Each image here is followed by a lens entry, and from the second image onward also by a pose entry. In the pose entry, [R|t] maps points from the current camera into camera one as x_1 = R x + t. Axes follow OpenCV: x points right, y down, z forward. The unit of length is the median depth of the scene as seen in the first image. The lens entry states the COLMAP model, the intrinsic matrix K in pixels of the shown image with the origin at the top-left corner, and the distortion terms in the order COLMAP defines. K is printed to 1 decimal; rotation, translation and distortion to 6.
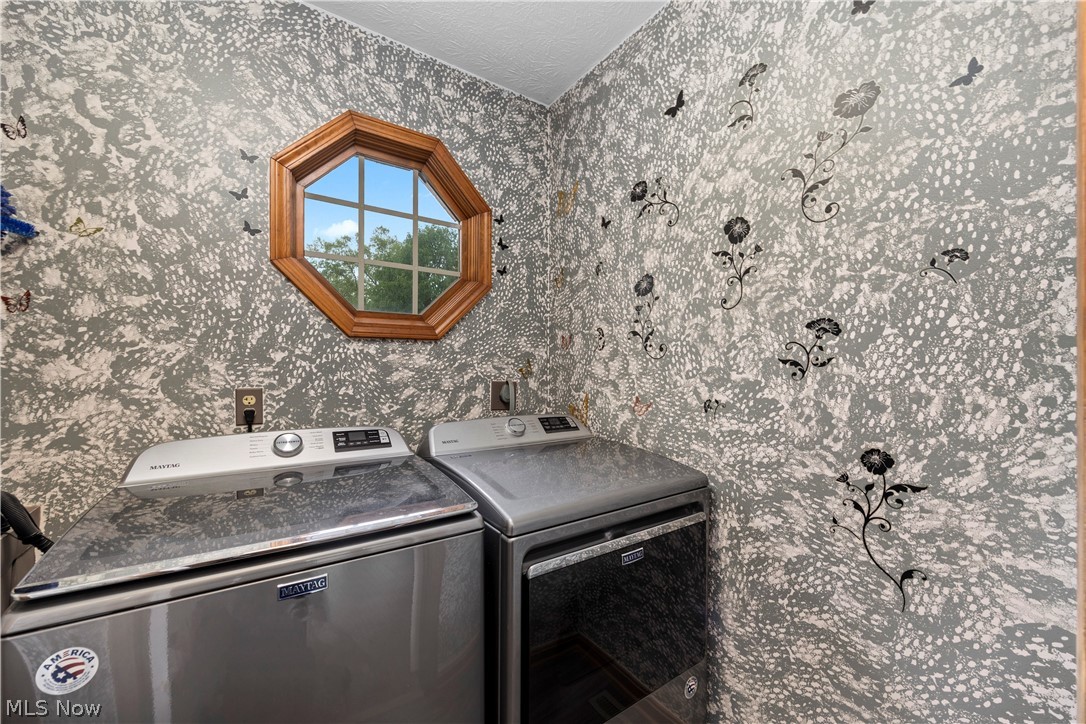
lens RADIAL K [[432.1, 0, 542.4], [0, 432.1, 364.0], [0, 0, 1]] dist [0.001700, -0.000020]
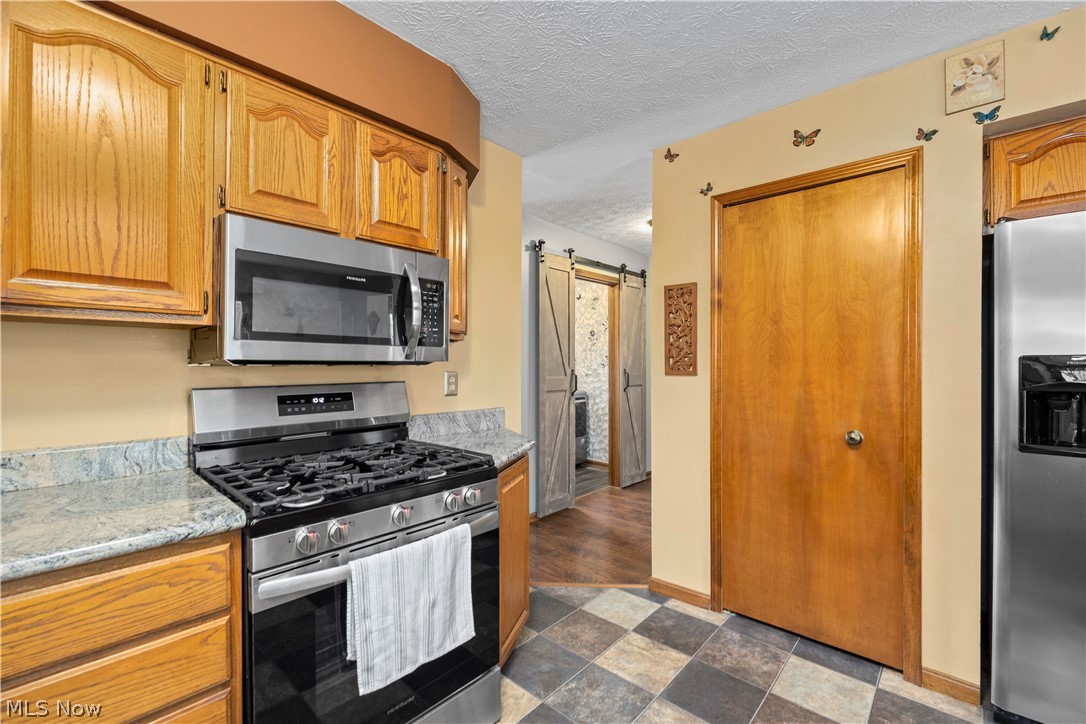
lens RADIAL K [[460.1, 0, 544.6], [0, 460.1, 365.5], [0, 0, 1]] dist [-0.005320, -0.000372]
pose [[0.977384, -0.003630, 0.211442, -0.952732], [0.001796, 0.999959, 0.008862, -0.031956], [-0.211466, -0.008282, 0.977350, -3.261663]]
